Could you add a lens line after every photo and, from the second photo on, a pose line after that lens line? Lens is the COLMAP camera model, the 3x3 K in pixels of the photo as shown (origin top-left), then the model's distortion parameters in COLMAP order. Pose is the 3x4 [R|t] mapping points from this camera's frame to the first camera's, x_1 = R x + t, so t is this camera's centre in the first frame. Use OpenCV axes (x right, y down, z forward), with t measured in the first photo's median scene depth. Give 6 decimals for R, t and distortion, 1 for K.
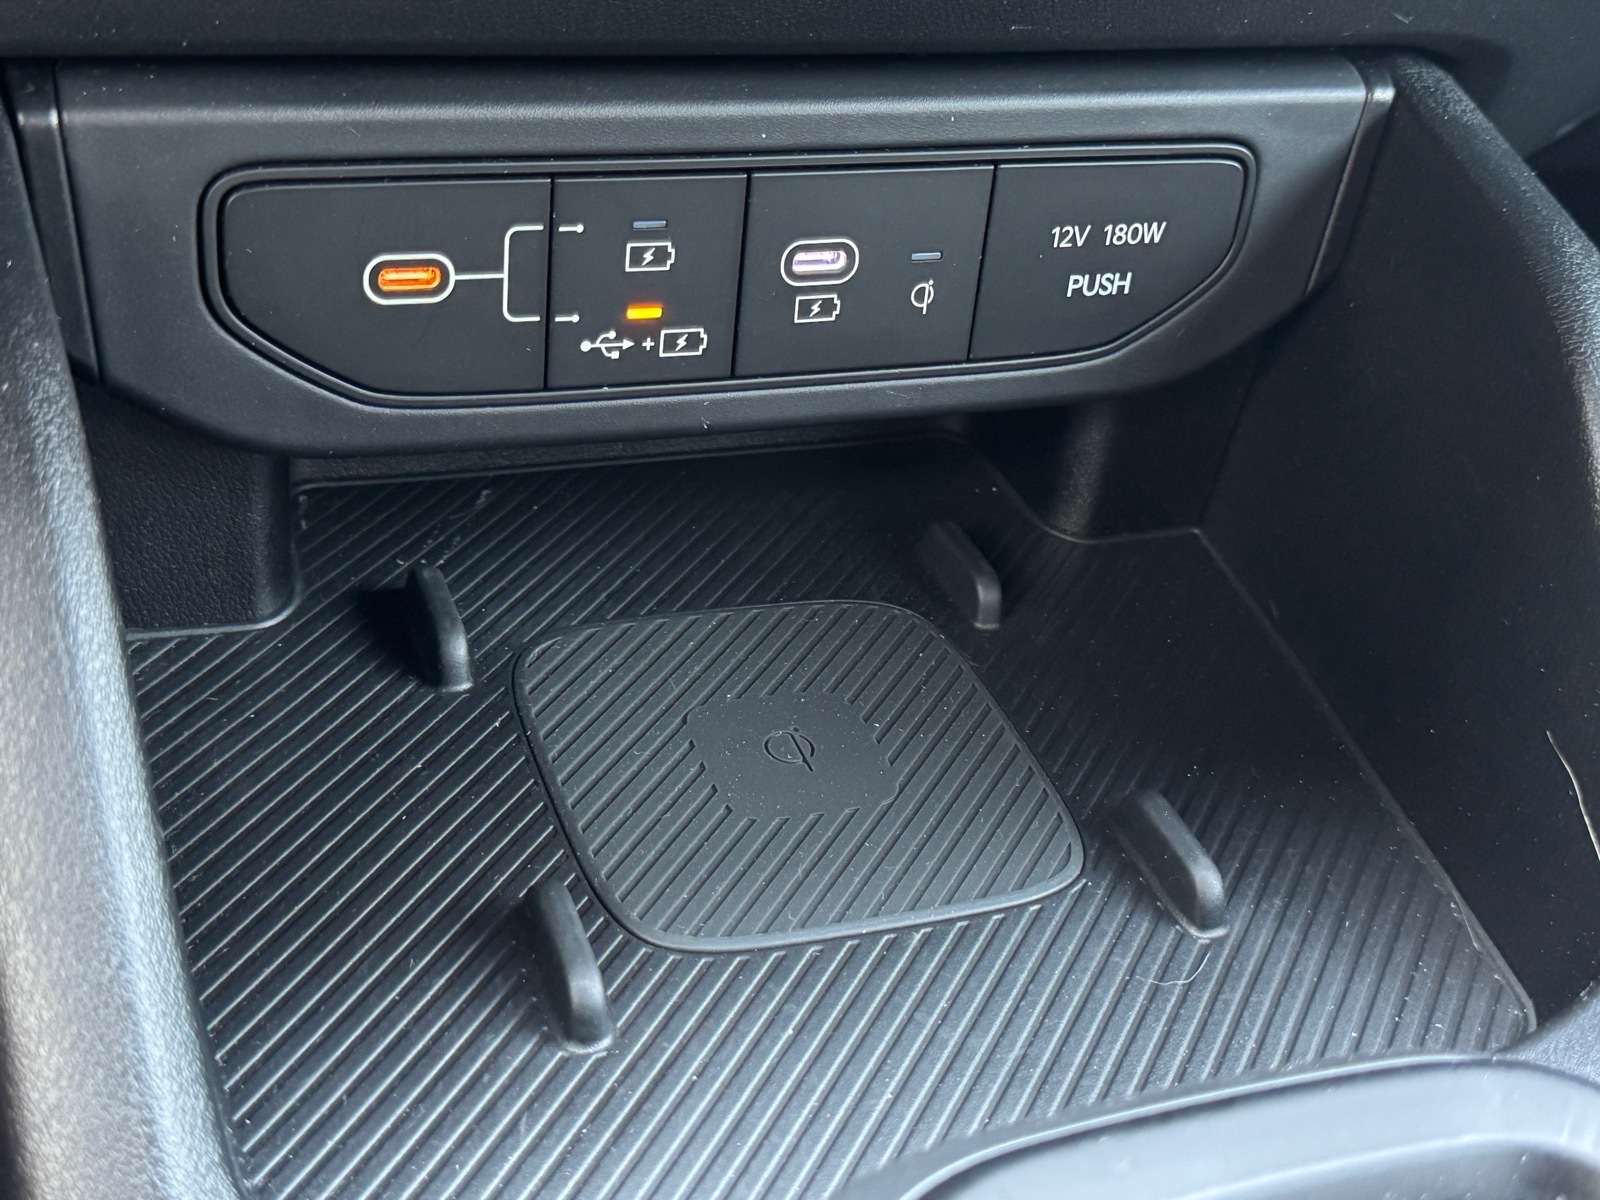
lens RADIAL K [[2073.2, 0, 796.8], [0, 2073.2, 610.4], [0, 0, 1]] dist [0.100285, 0.000000]
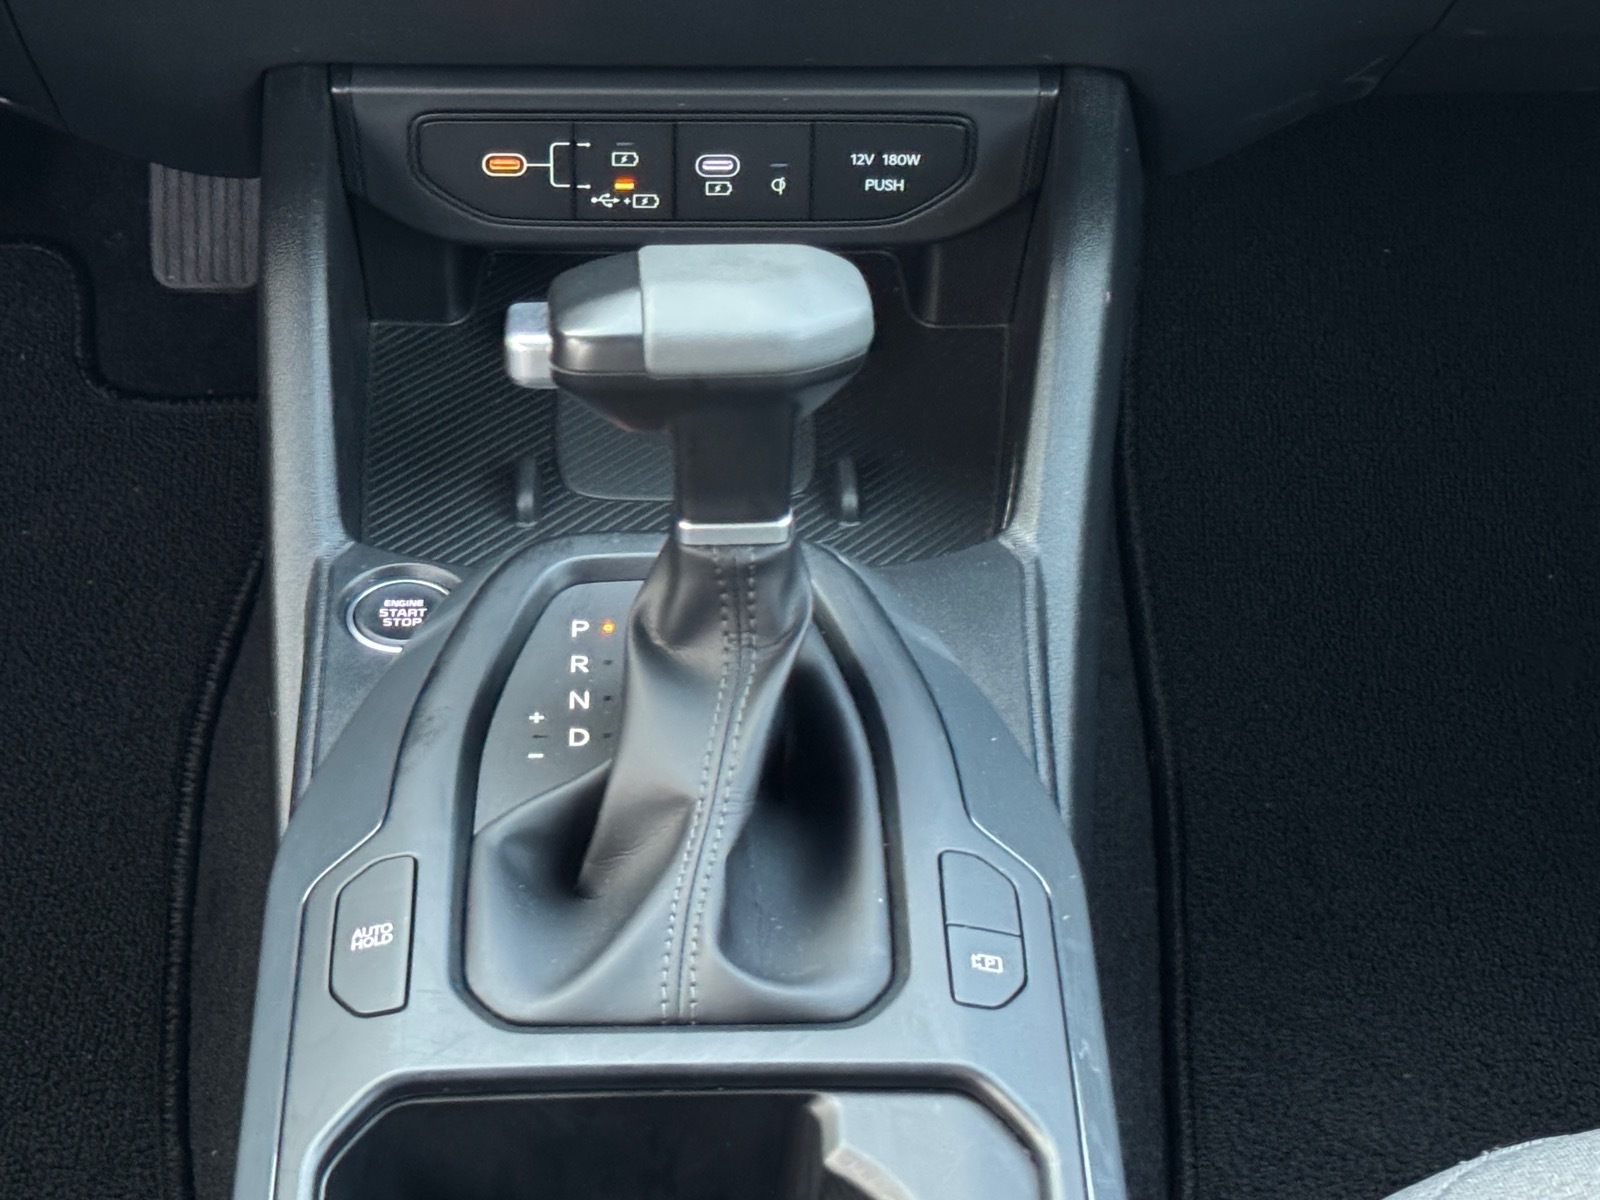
lens RADIAL K [[3598.7, 0, 799.5], [0, 3598.7, 602.3], [0, 0, 1]] dist [0.158878, 0.000000]
pose [[0.940109, 0.125663, -0.316865, 1.212359], [-0.103798, 0.990956, 0.085037, -0.058916], [0.324686, -0.047054, 0.944651, -2.193511]]
